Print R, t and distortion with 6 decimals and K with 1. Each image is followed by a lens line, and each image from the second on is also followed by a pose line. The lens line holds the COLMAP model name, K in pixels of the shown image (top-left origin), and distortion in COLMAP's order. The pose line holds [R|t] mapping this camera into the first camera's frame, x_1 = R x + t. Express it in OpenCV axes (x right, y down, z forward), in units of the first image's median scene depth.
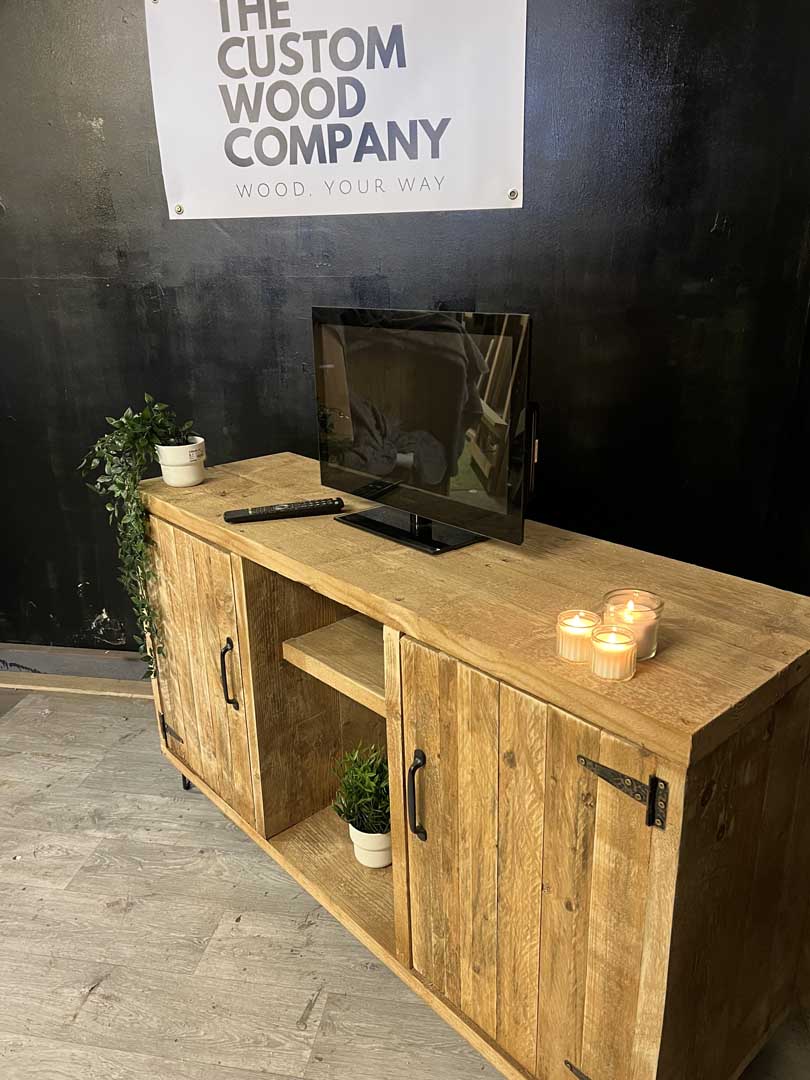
lens RADIAL K [[812.8, 0, 408.5], [0, 812.8, 549.8], [0, 0, 1]] dist [0.053072, -0.060504]
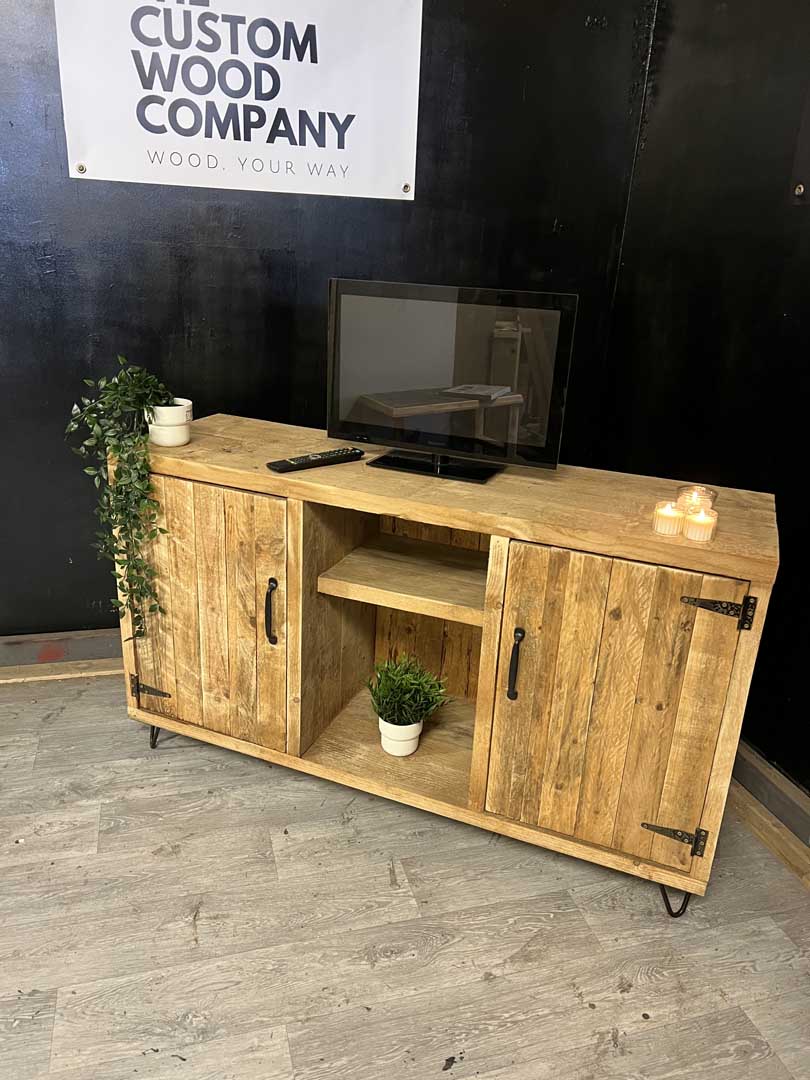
lens RADIAL K [[812.8, 0, 410.1], [0, 812.8, 545.7], [0, 0, 1]] dist [0.053072, -0.060504]
pose [[0.895882, -0.094783, 0.434063, -0.429791], [0.084182, 0.995495, 0.043632, 0.025935], [-0.436243, -0.002549, 0.899825, -0.060007]]
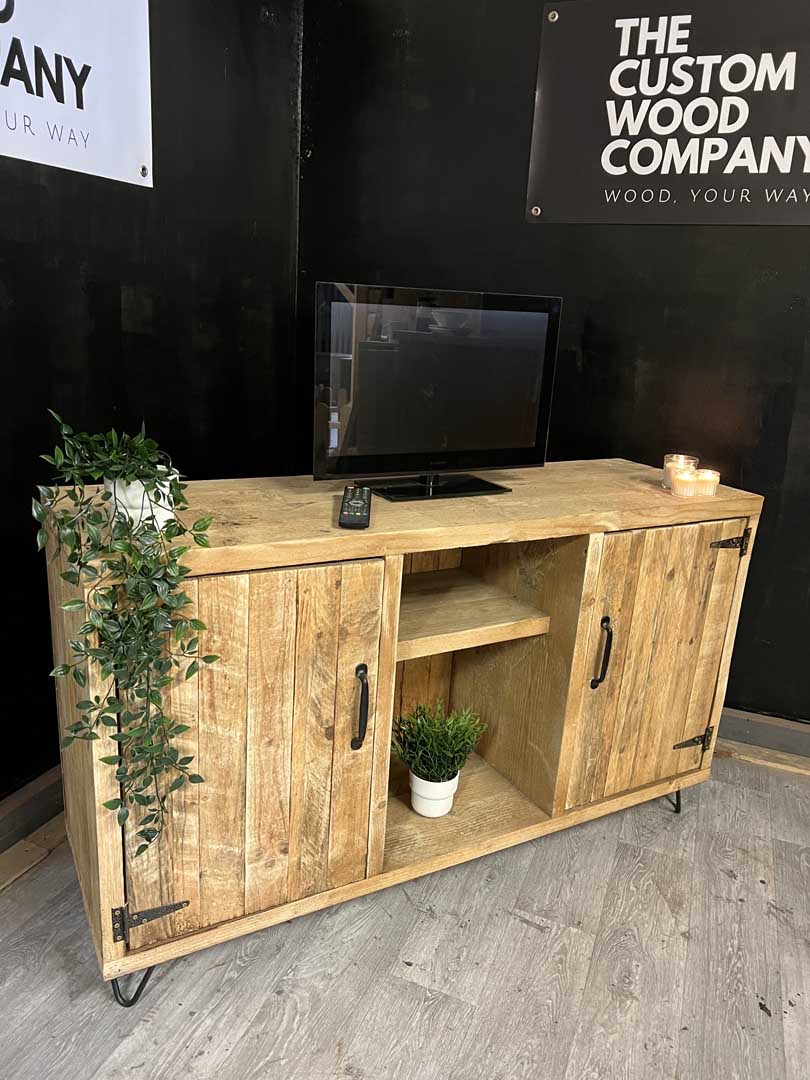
lens RADIAL K [[812.8, 0, 398.9], [0, 812.8, 549.7], [0, 0, 1]] dist [0.053072, -0.060504]
pose [[0.209679, -0.253248, 0.944405, -0.809508], [0.268306, 0.943702, 0.193489, -0.132564], [-0.940237, 0.212819, 0.265822, 0.577719]]
